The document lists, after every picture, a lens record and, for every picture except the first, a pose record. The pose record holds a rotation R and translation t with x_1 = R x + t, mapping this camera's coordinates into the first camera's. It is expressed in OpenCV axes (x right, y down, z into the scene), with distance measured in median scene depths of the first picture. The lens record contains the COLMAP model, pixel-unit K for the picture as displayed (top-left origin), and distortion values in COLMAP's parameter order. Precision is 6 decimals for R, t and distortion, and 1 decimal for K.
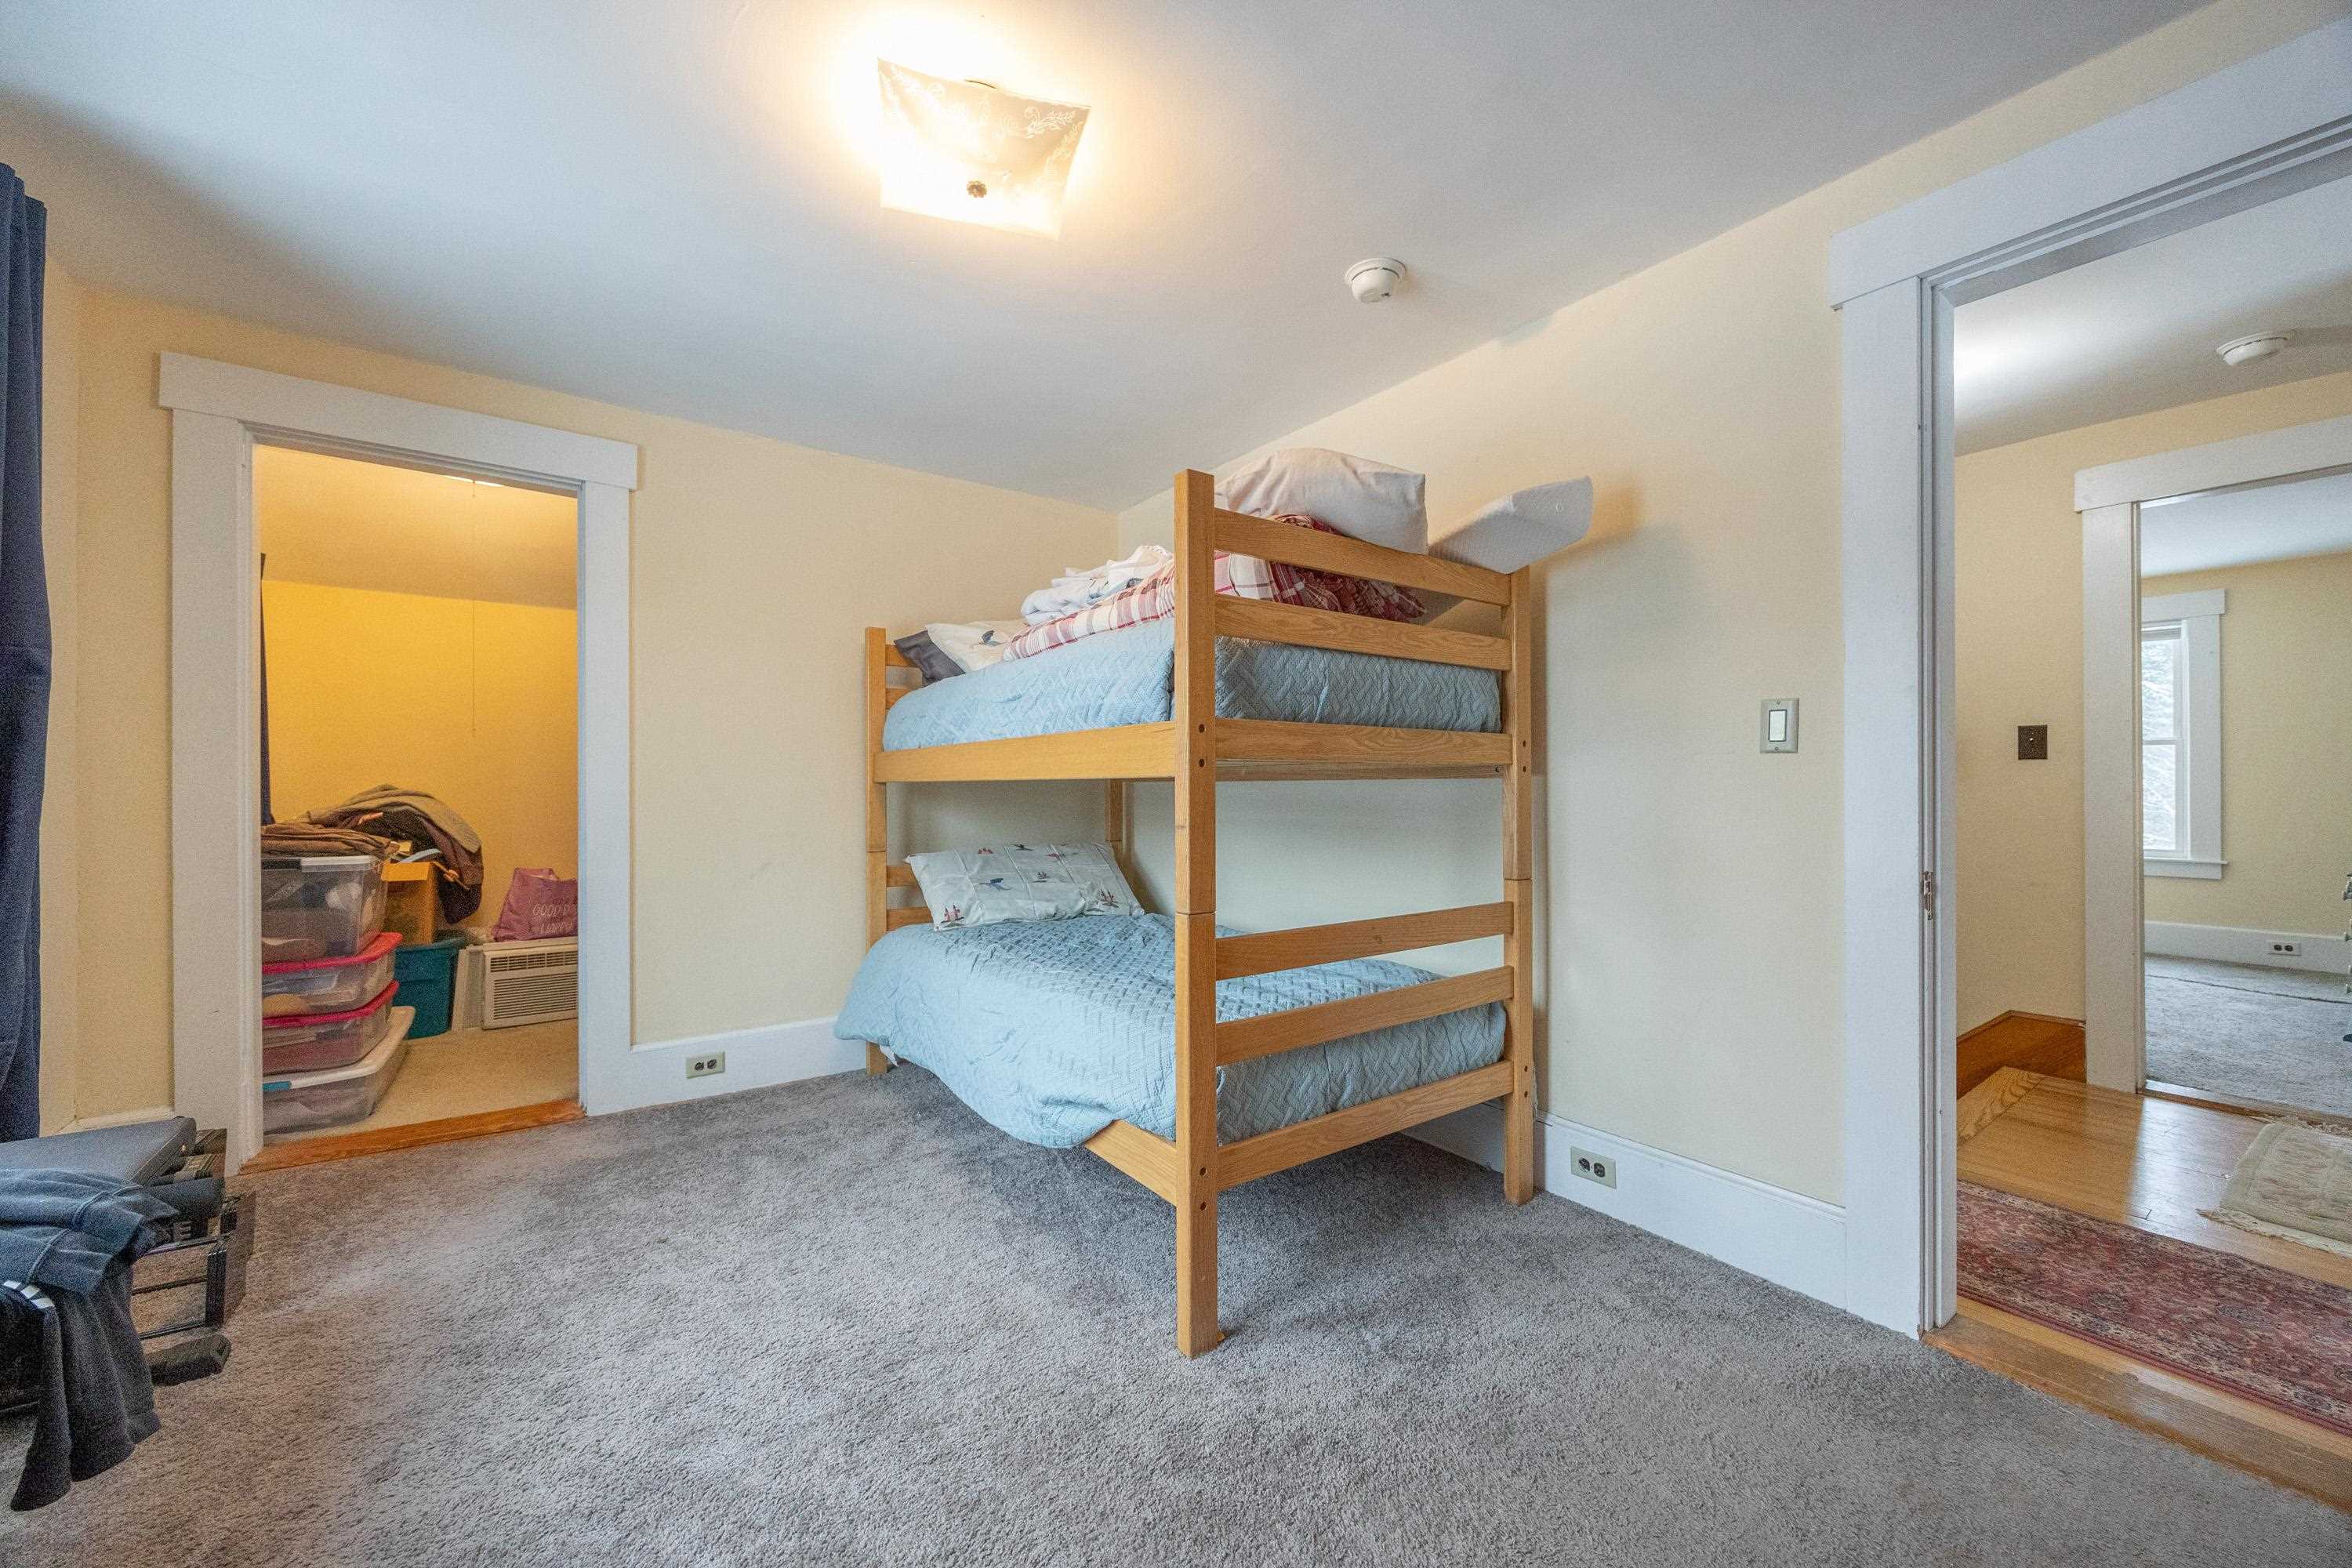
lens RADIAL K [[897.9, 0, 1176.1], [0, 897.9, 782.2], [0, 0, 1]] dist [-0.004764, 0.000664]
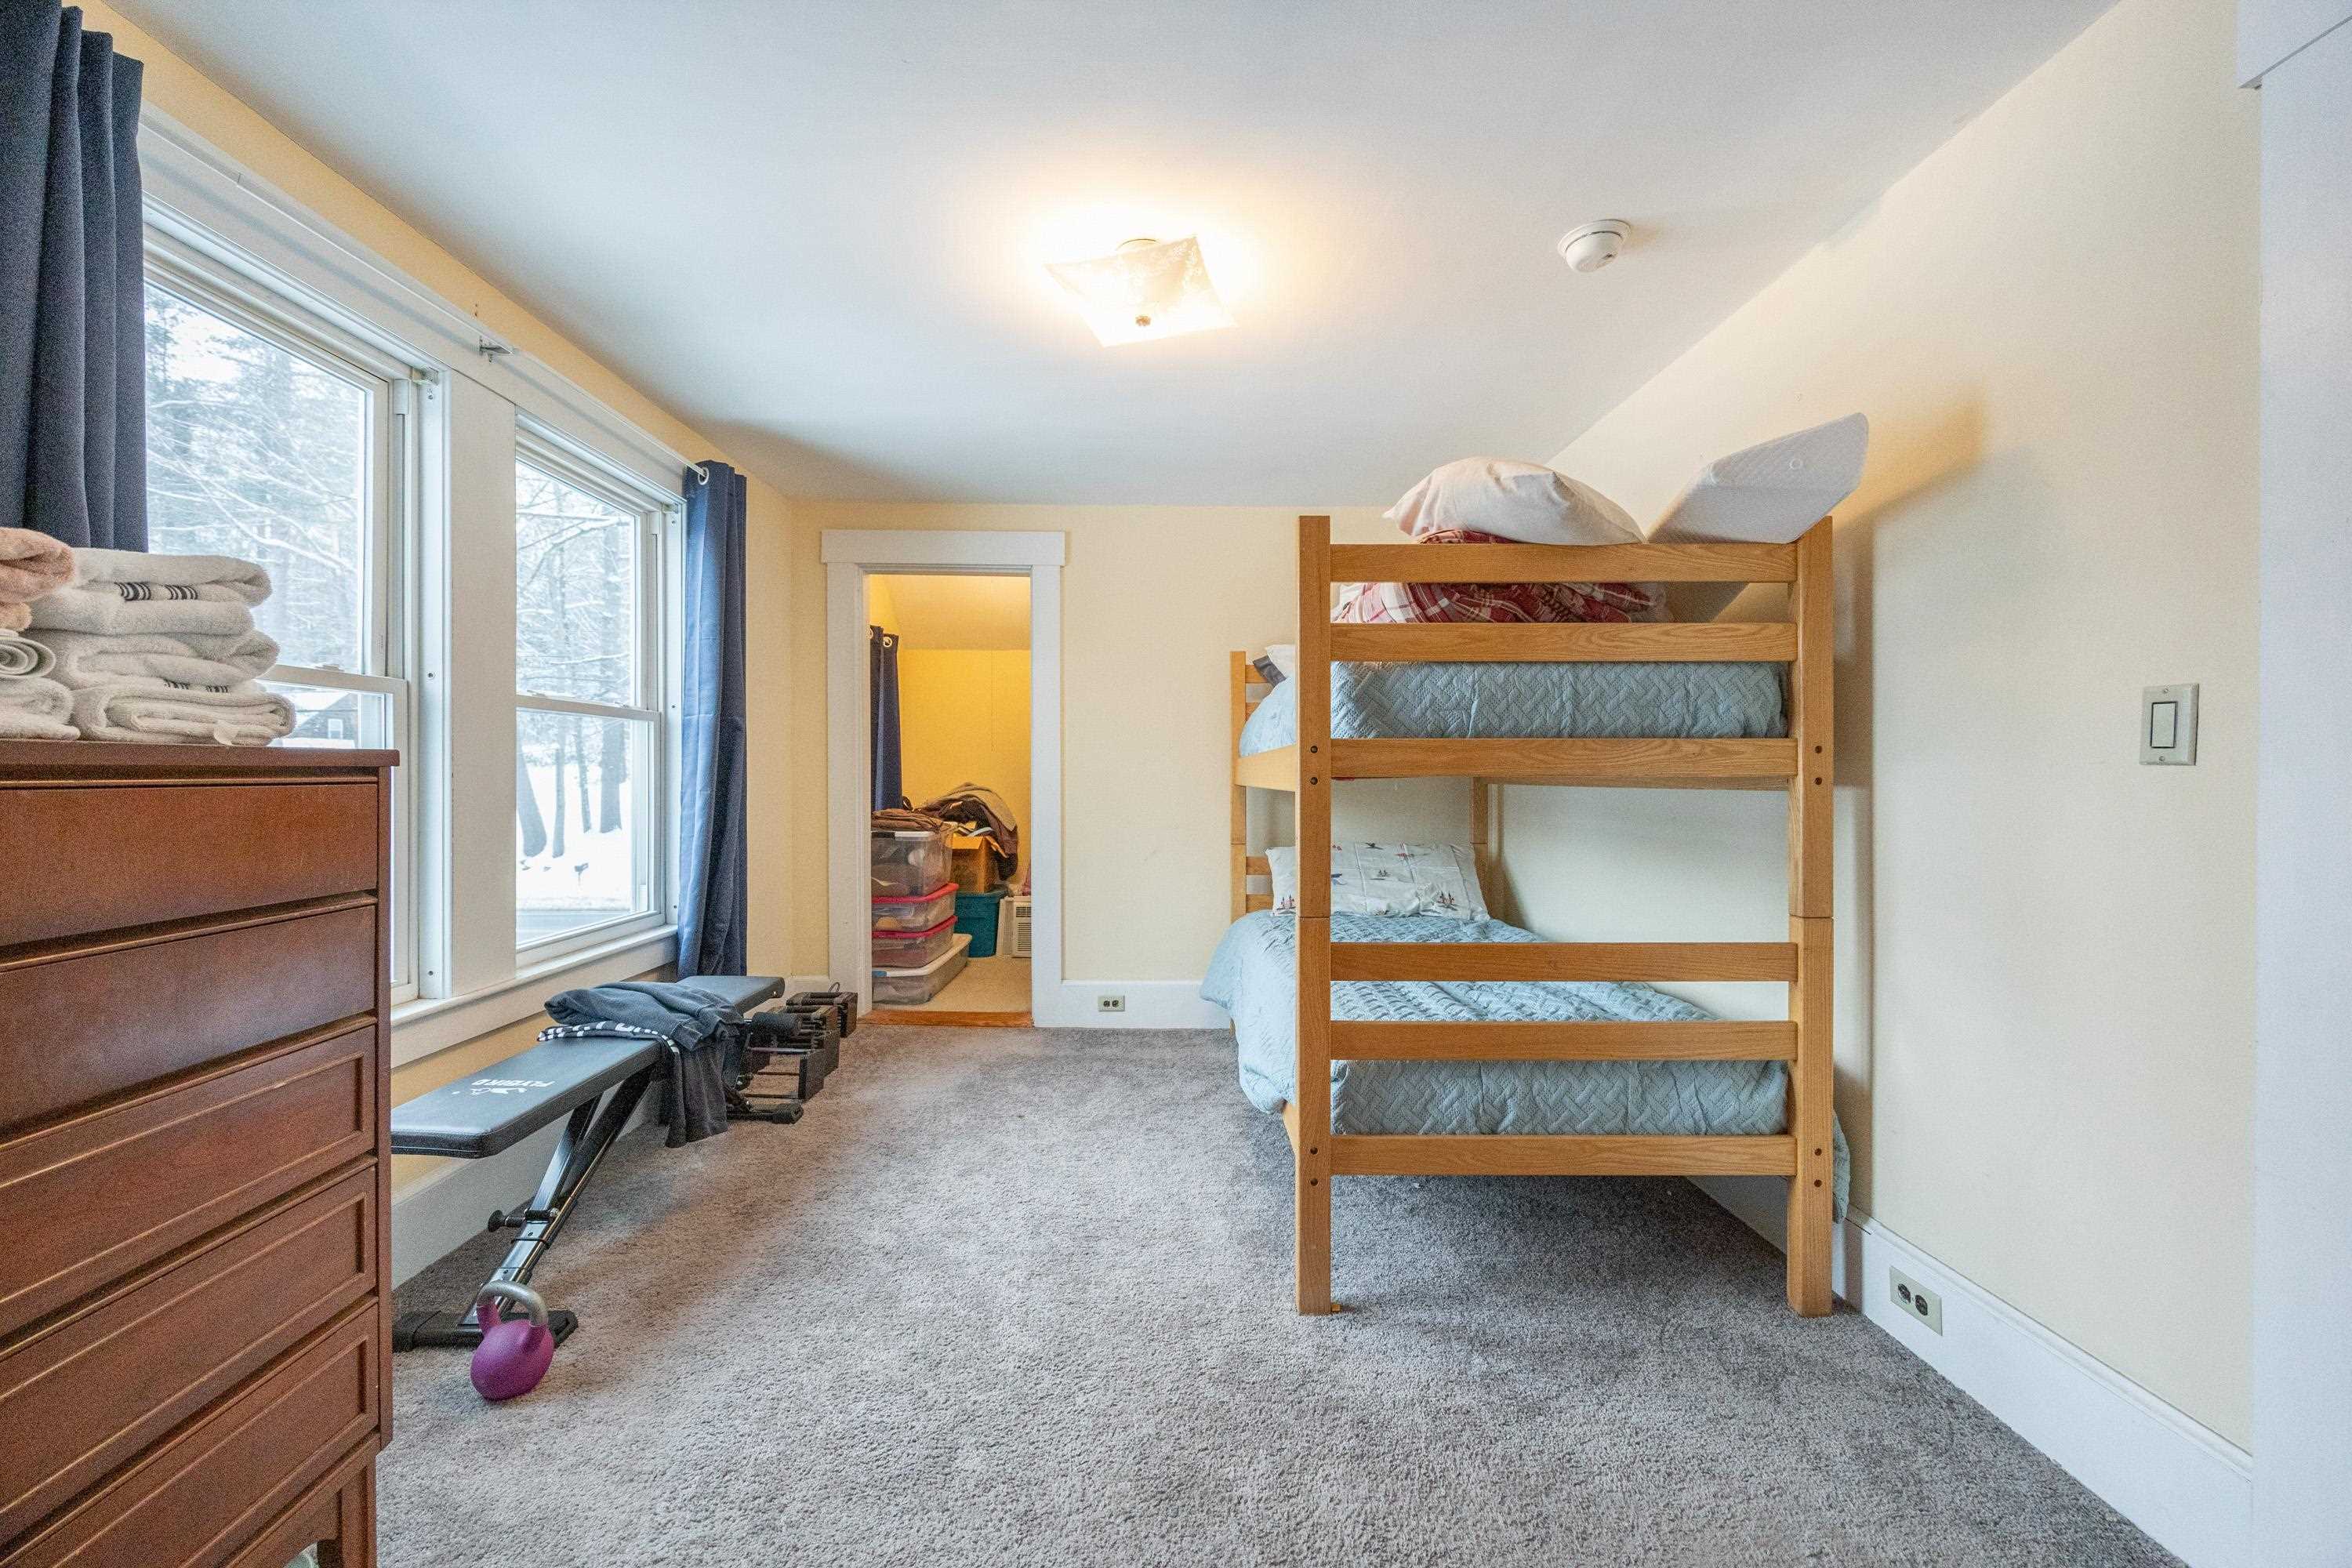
lens RADIAL K [[897.9, 0, 1154.9], [0, 897.9, 777.9], [0, 0, 1]] dist [-0.004764, 0.000664]
pose [[0.806184, 0.002902, -0.591658, 0.407178], [0.002389, 0.999964, 0.008159, -0.027039], [0.591660, -0.007991, 0.806148, -0.001800]]
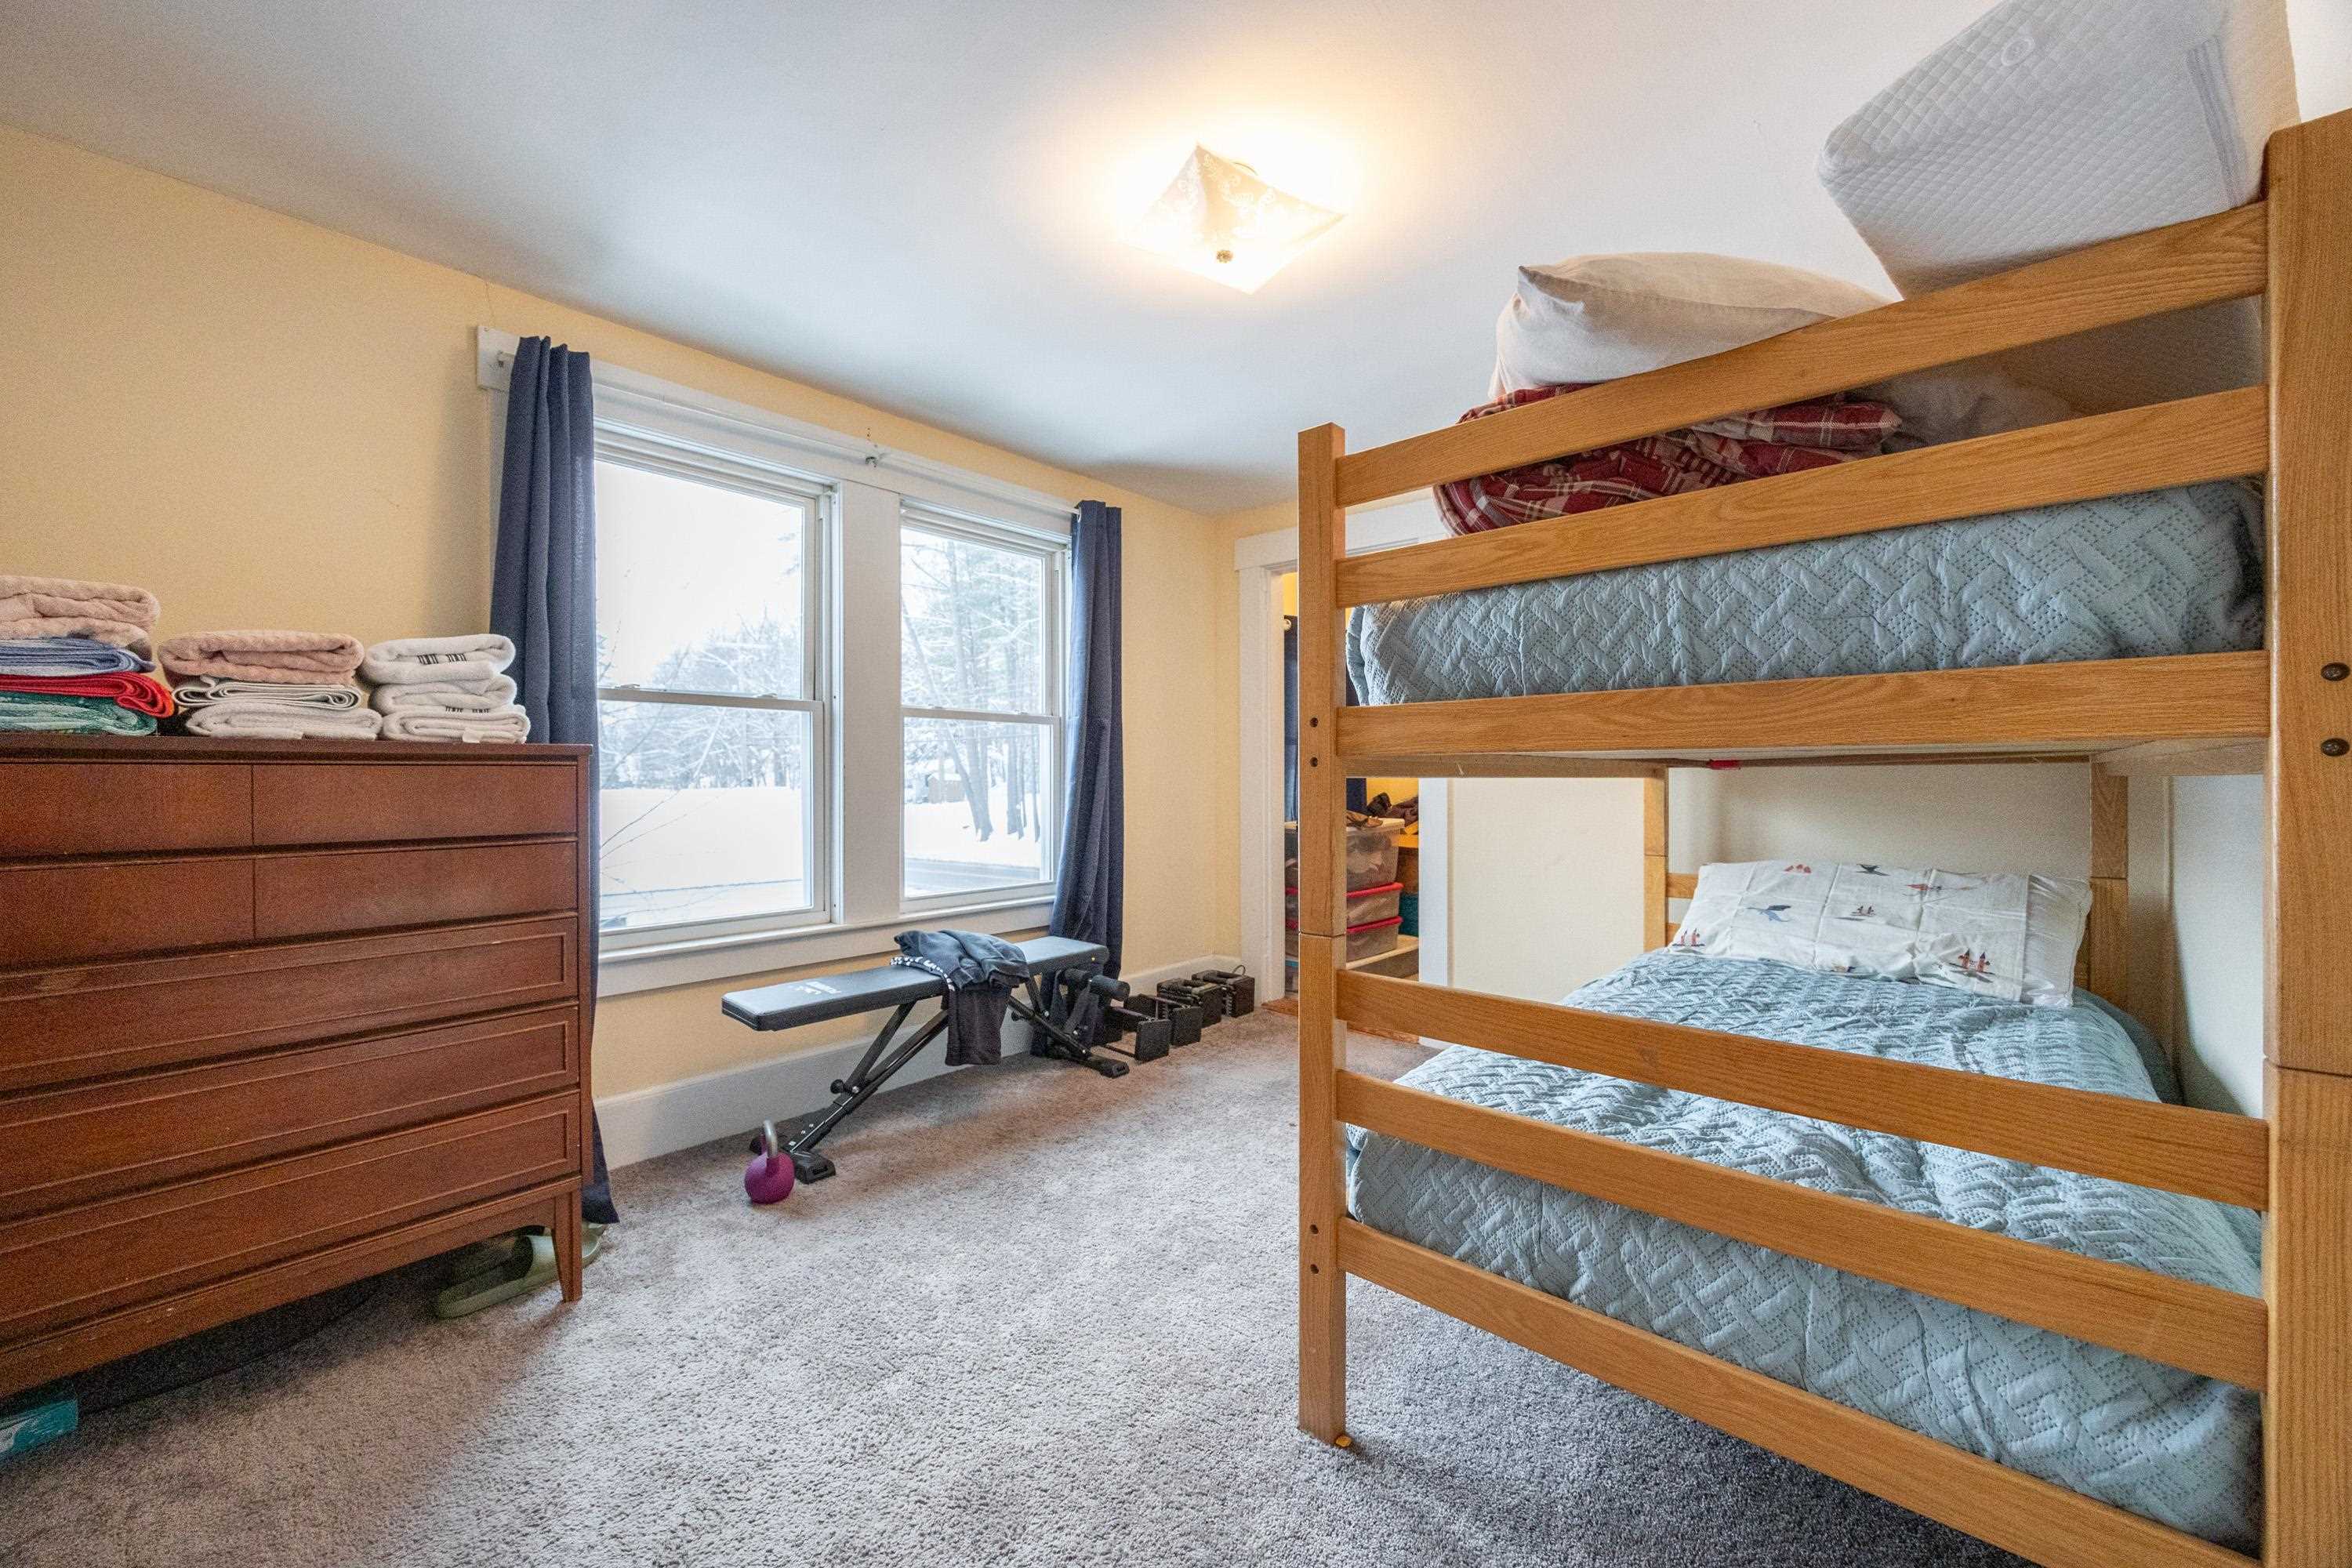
lens RADIAL K [[897.9, 0, 1172.4], [0, 897.9, 779.8], [0, 0, 1]] dist [-0.004764, 0.000664]
pose [[0.203430, 0.003247, -0.979084, 0.665406], [0.006871, 0.999965, 0.004744, -0.007320], [0.979065, -0.007692, 0.203400, 0.536436]]
